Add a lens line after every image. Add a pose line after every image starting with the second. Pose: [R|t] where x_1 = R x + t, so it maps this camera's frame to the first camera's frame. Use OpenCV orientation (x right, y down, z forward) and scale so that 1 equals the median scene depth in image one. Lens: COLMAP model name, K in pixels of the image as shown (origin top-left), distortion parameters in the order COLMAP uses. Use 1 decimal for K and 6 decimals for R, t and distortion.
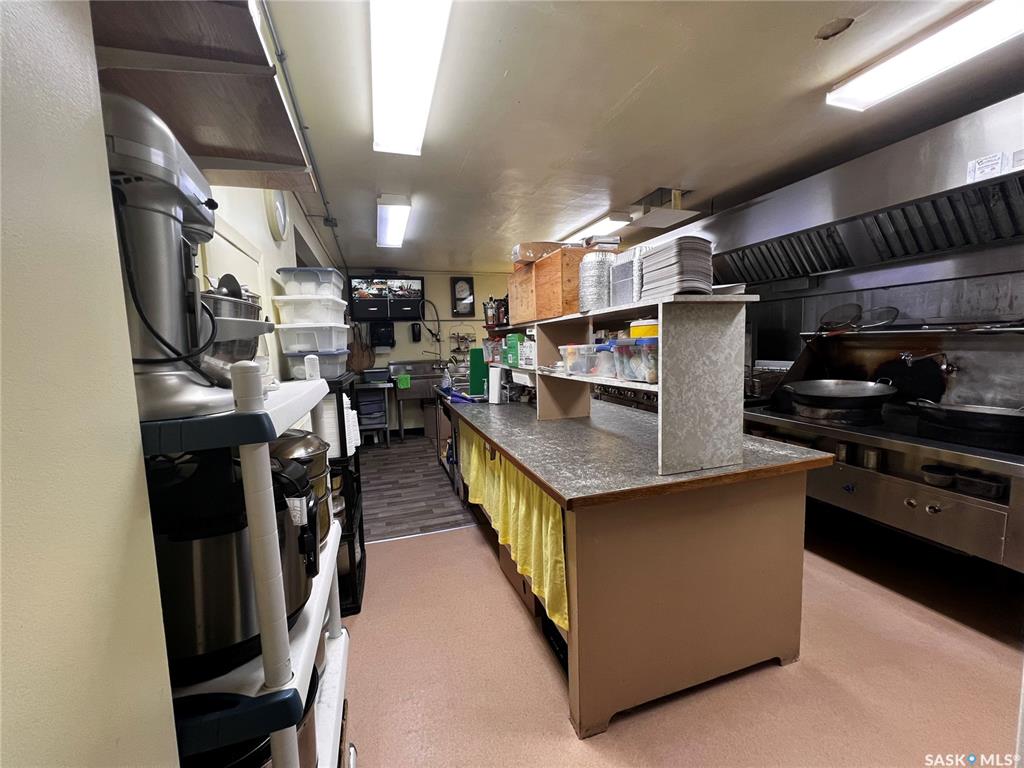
lens RADIAL K [[408.7, 0, 513.2], [0, 408.7, 380.8], [0, 0, 1]] dist [-0.000132, -0.000841]
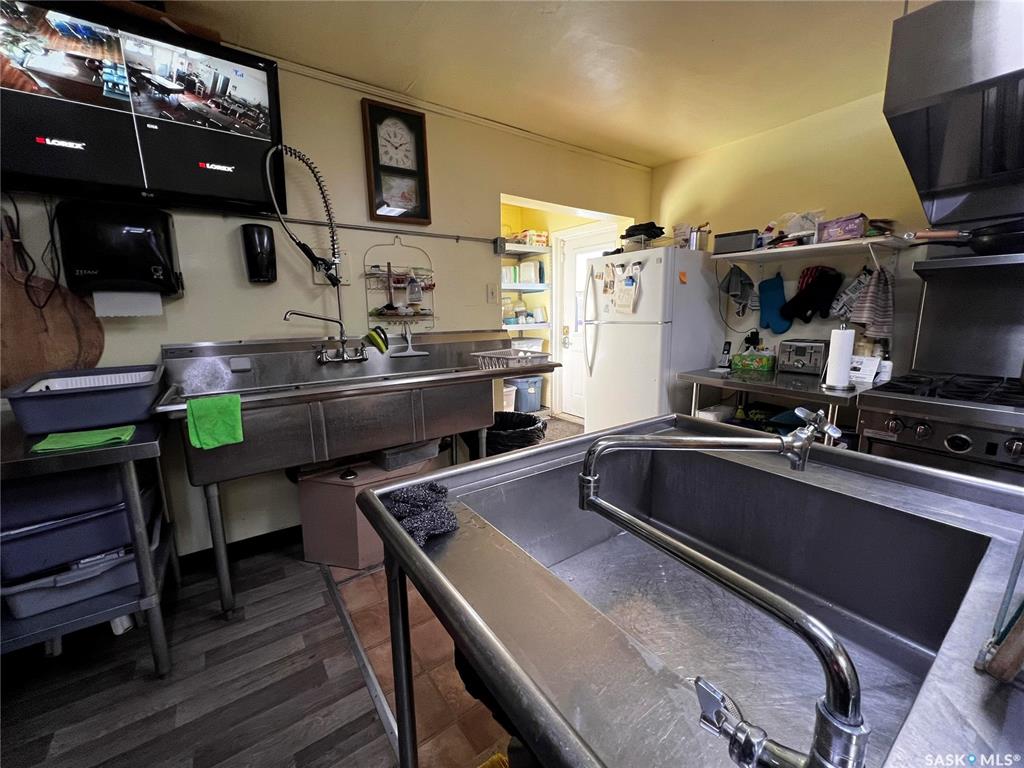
lens RADIAL K [[408.7, 0, 508.2], [0, 408.7, 380.5], [0, 0, 1]] dist [-0.000132, -0.000841]
pose [[0.956869, -0.033220, 0.288615, -0.145599], [0.011585, 0.997014, 0.076349, -0.040649], [-0.290290, -0.069712, 0.954396, 0.628695]]
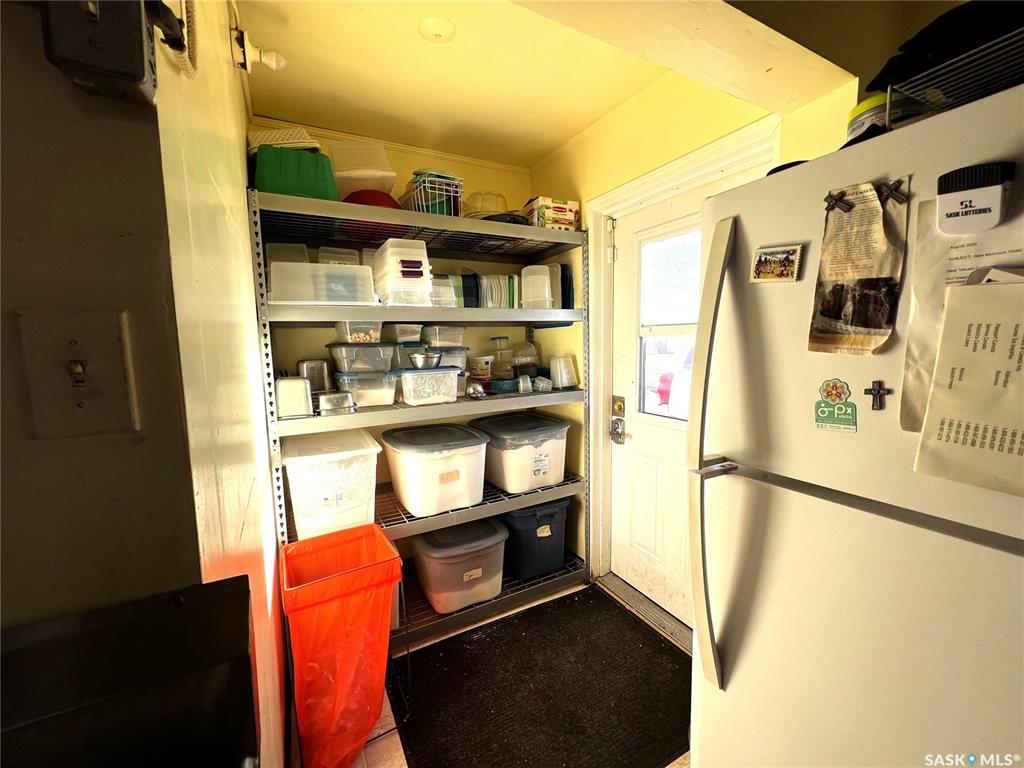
lens RADIAL K [[408.7, 0, 507.4], [0, 408.7, 382.8], [0, 0, 1]] dist [-0.000132, -0.000841]
pose [[0.986139, -0.007609, 0.165747, -0.037910], [0.005649, 0.999908, 0.012295, -0.078227], [-0.165825, -0.011188, 0.986092, 0.858790]]
